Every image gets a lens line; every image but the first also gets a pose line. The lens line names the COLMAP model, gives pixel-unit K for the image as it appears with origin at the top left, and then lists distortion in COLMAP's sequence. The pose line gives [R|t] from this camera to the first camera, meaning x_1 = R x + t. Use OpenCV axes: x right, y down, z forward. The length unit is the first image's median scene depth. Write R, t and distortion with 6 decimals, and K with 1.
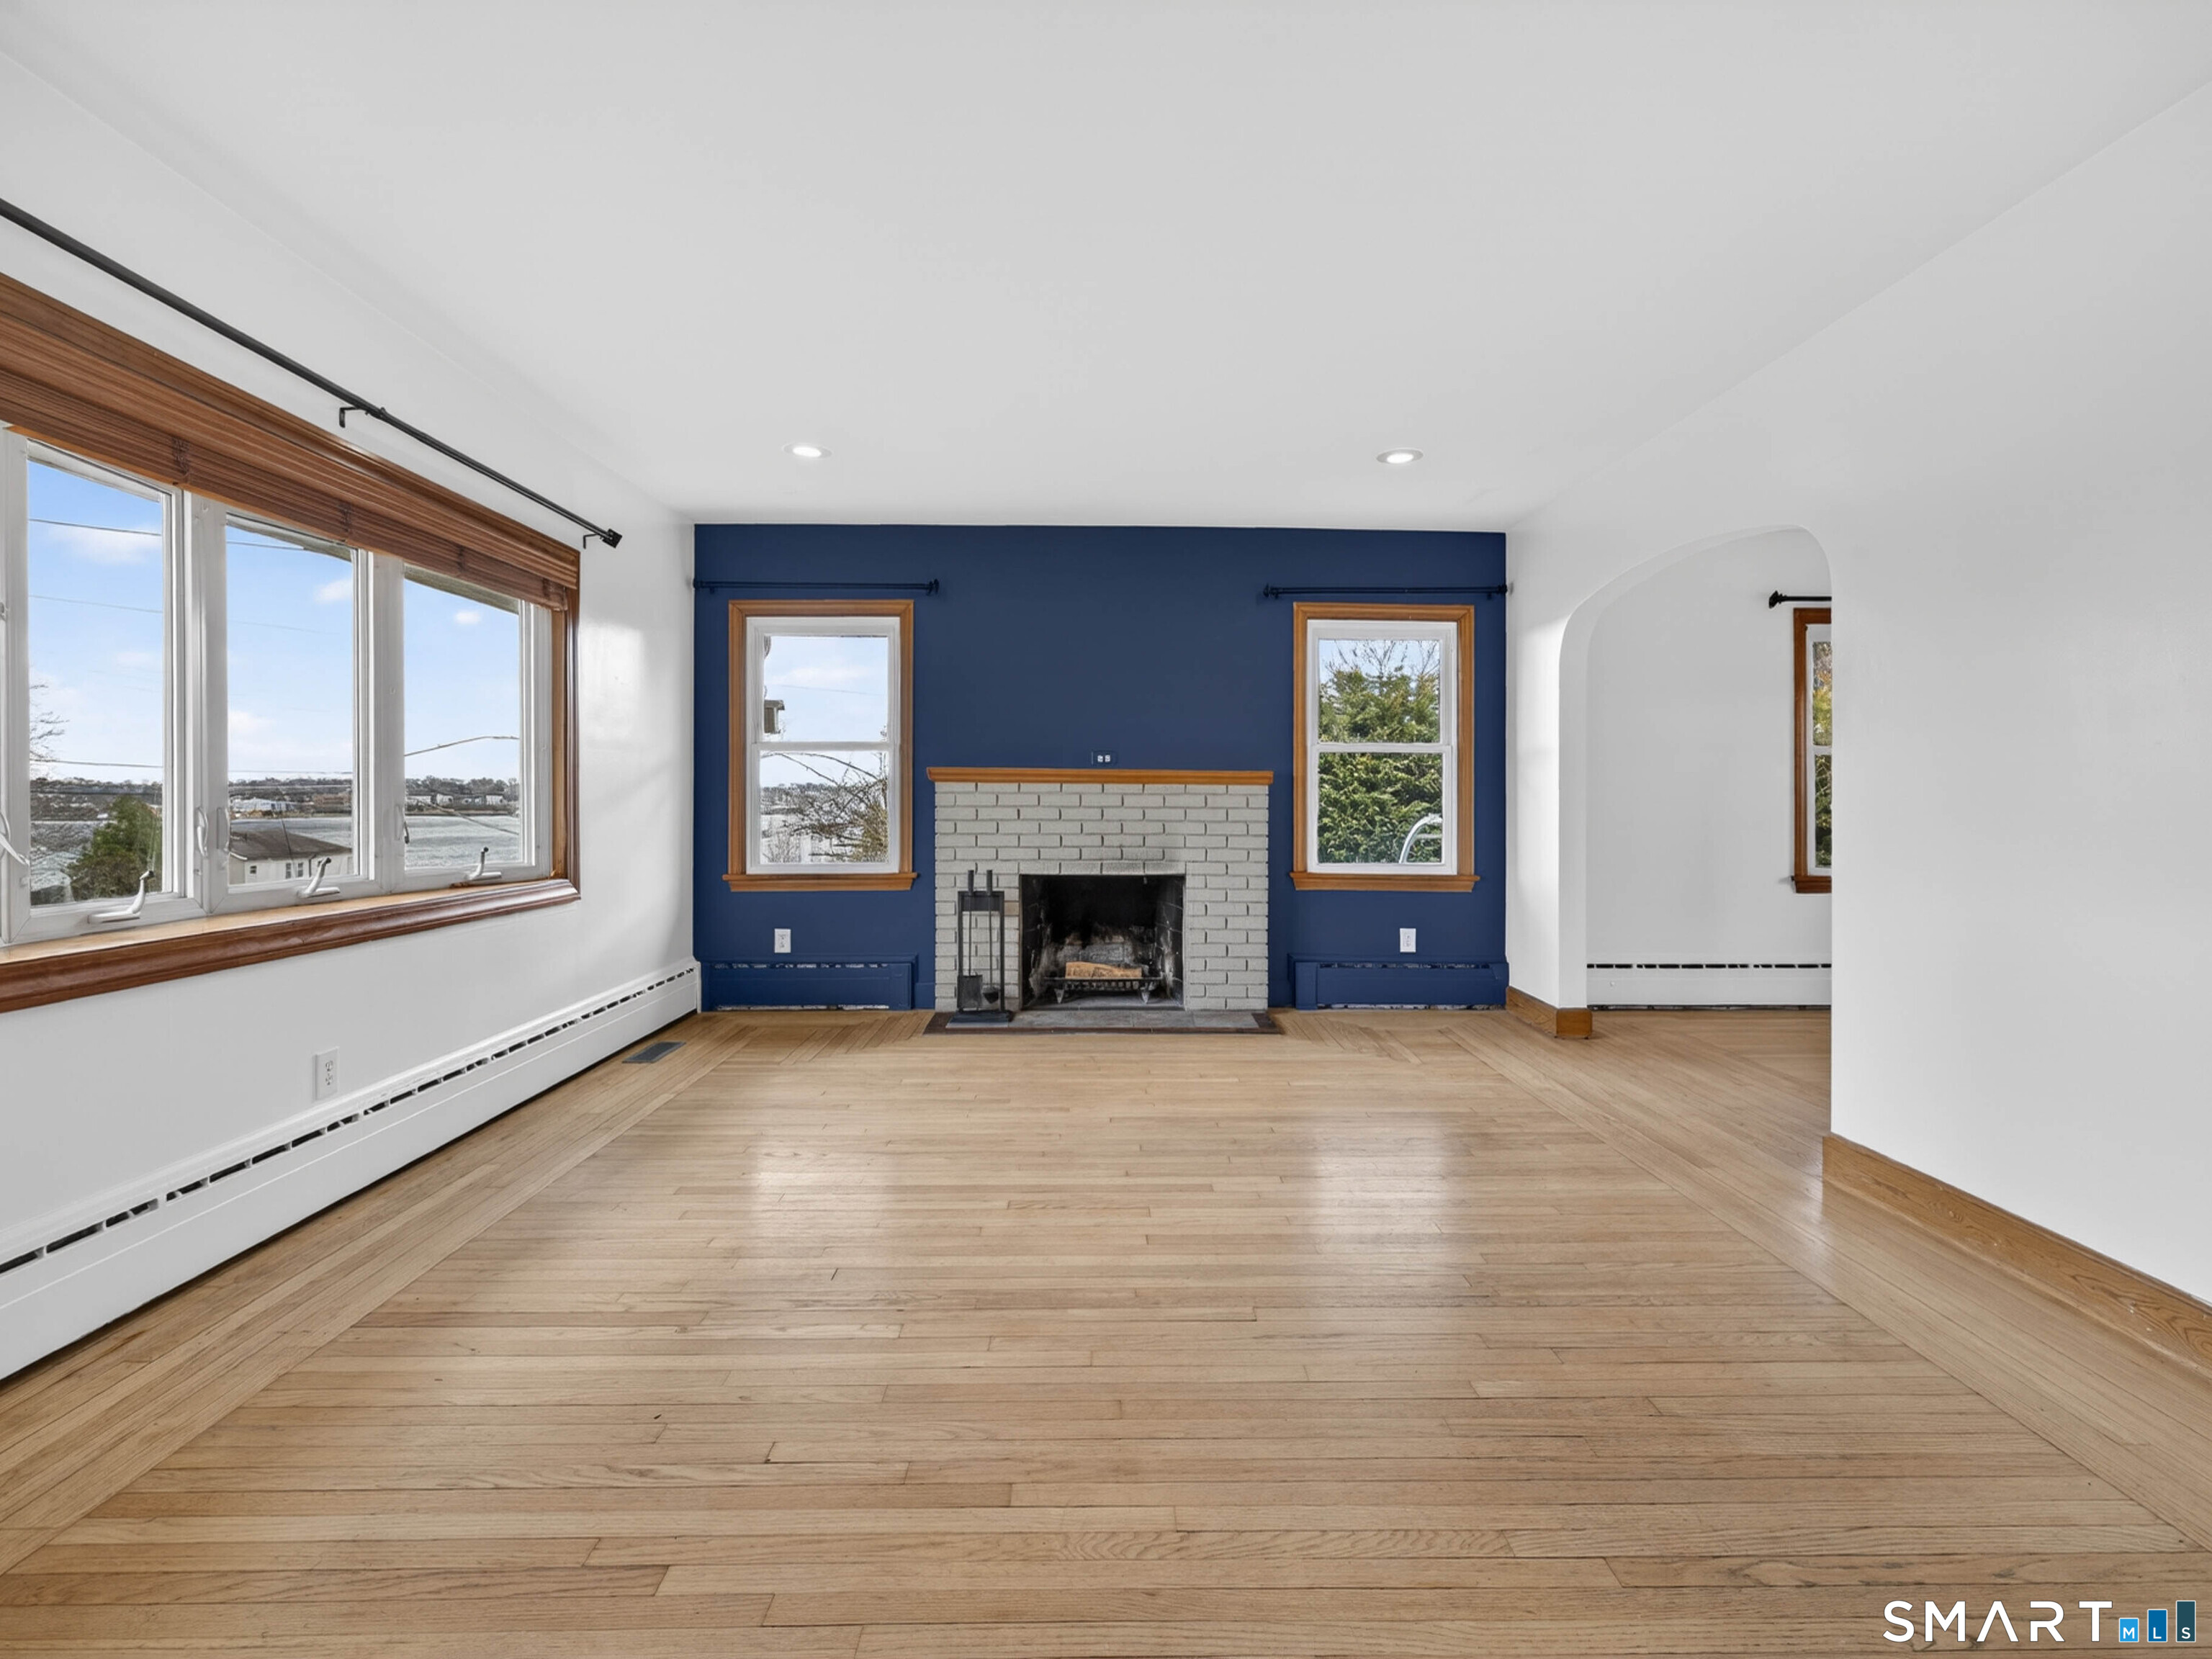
lens RADIAL K [[1040.1, 0, 1115.7], [0, 1040.1, 804.8], [0, 0, 1]] dist [0.011217, -0.003212]
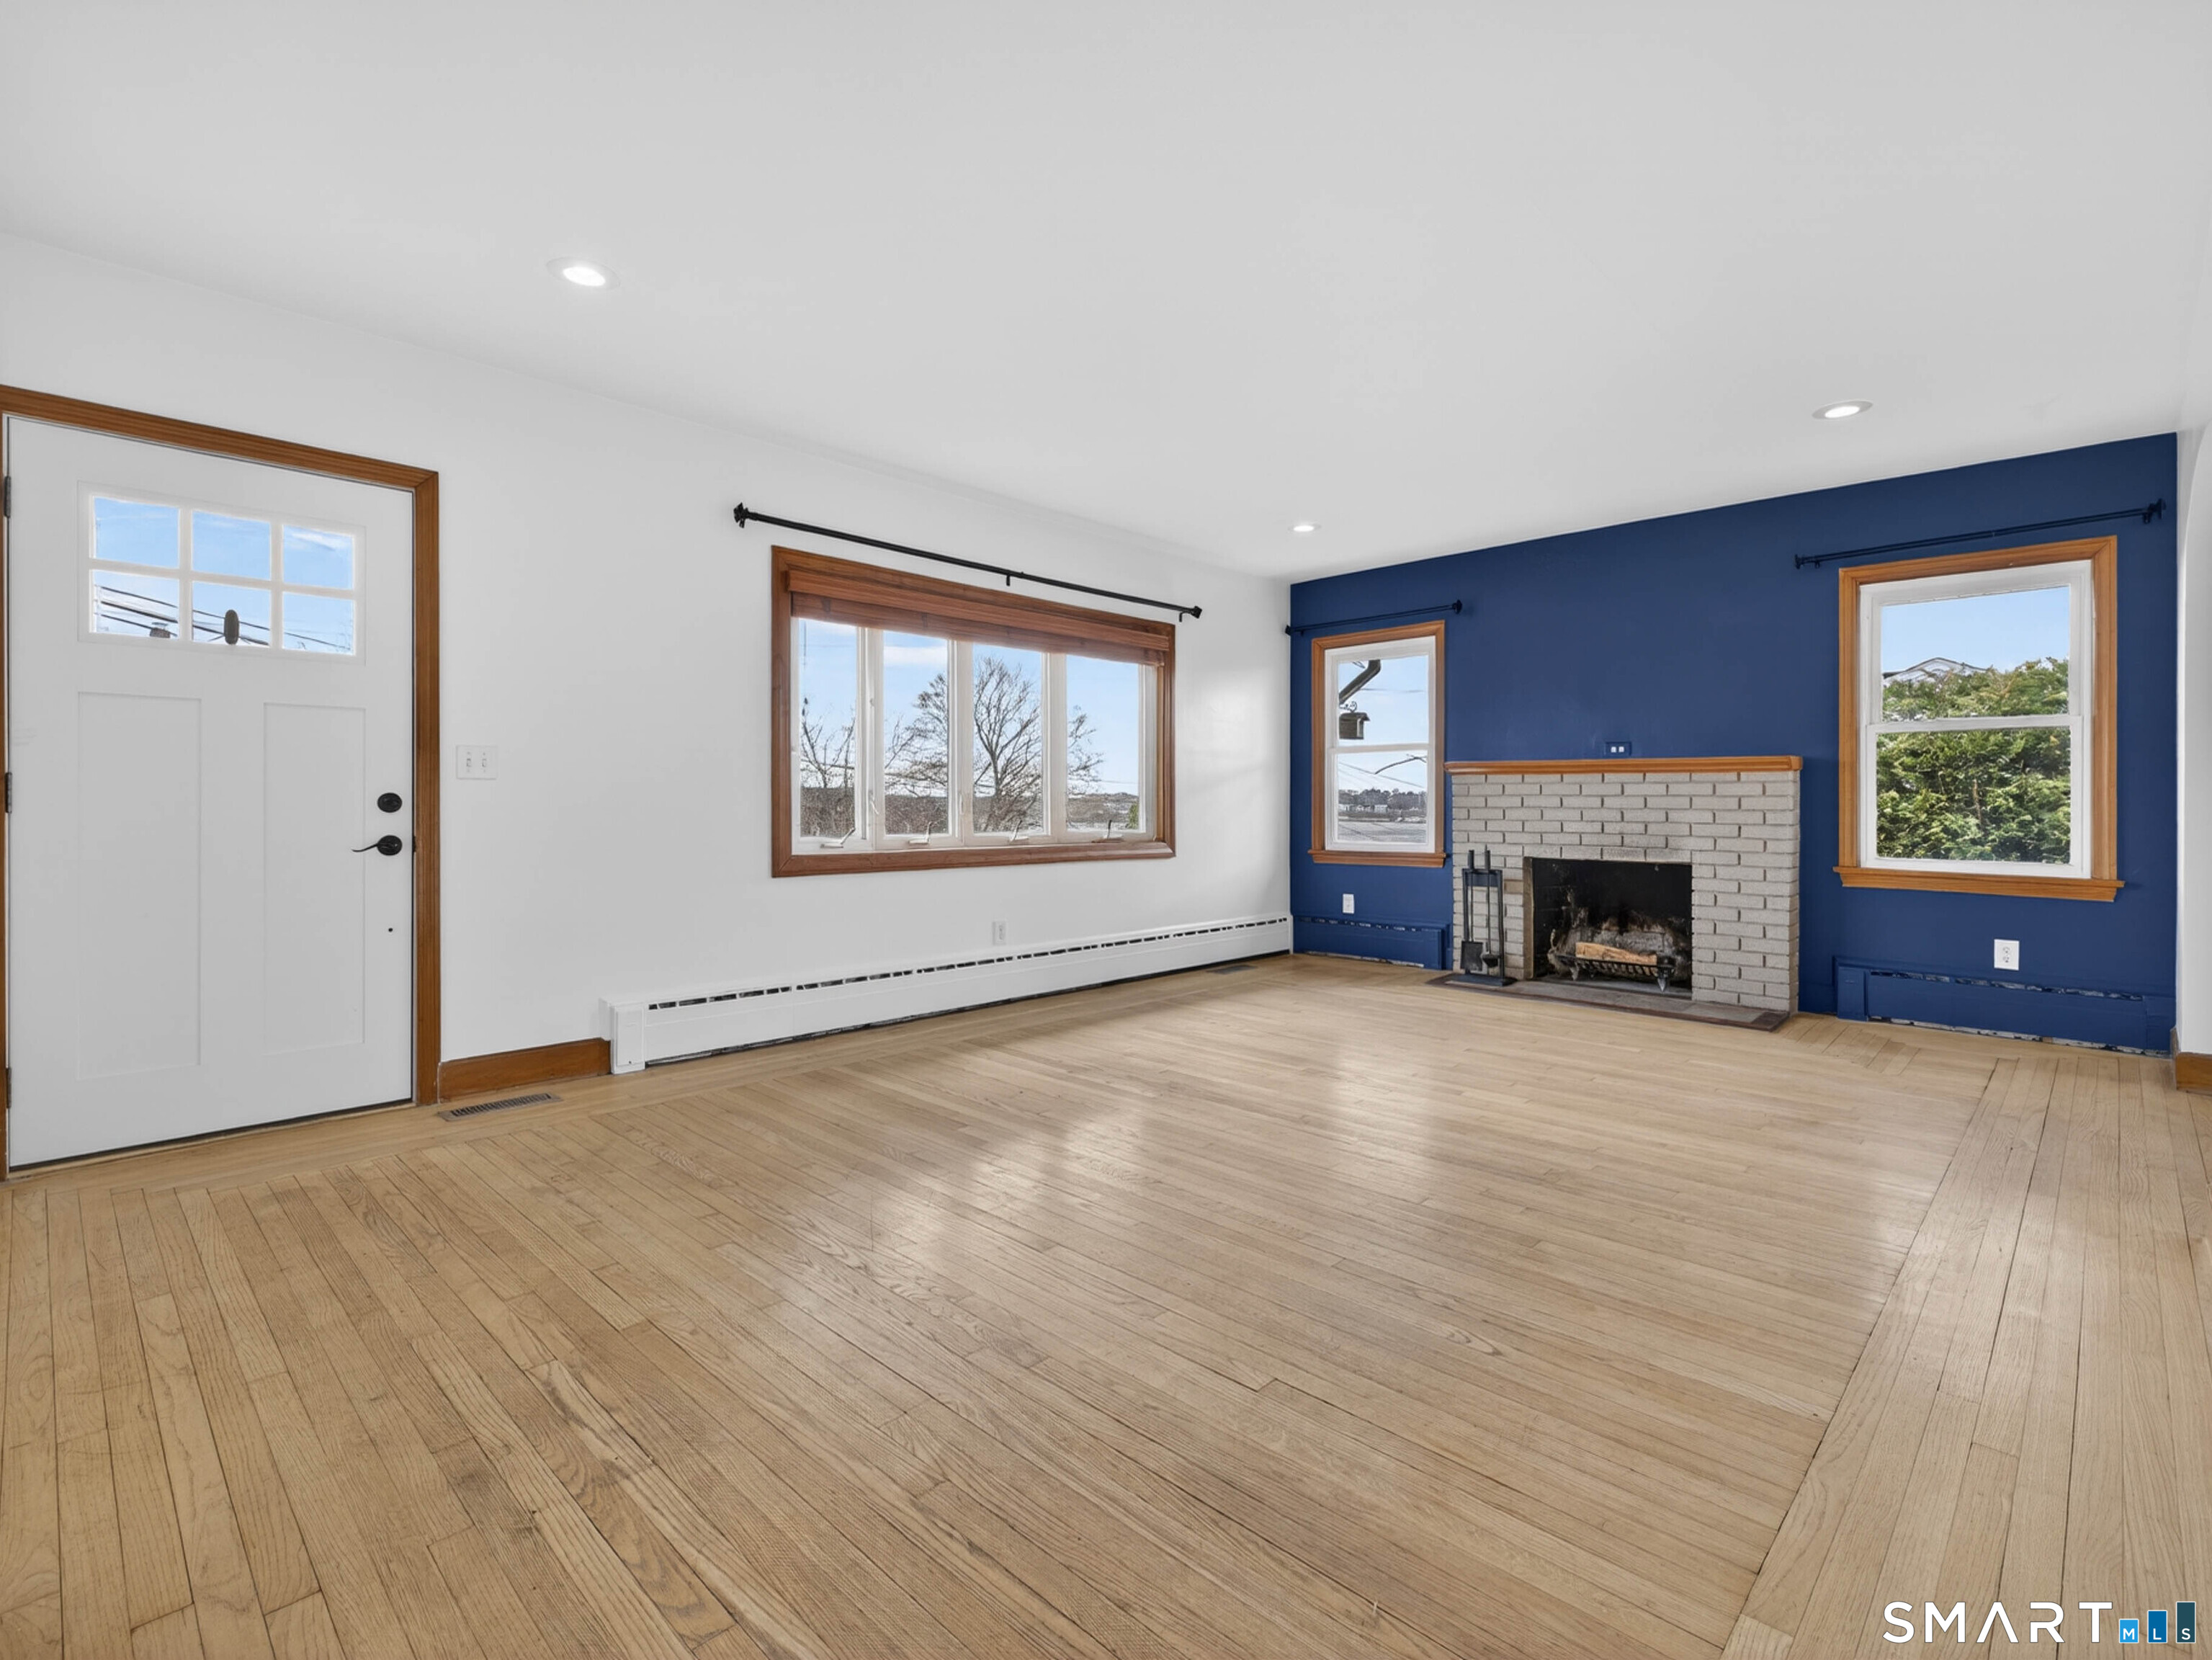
lens RADIAL K [[1040.2, 0, 1120.4], [0, 1040.2, 823.4], [0, 0, 1]] dist [0.011217, -0.003212]
pose [[0.707162, 0.011757, -0.706954, 0.384076], [-0.004678, 0.999918, 0.011949, 0.019647], [0.707036, -0.005143, 0.707159, -0.090522]]
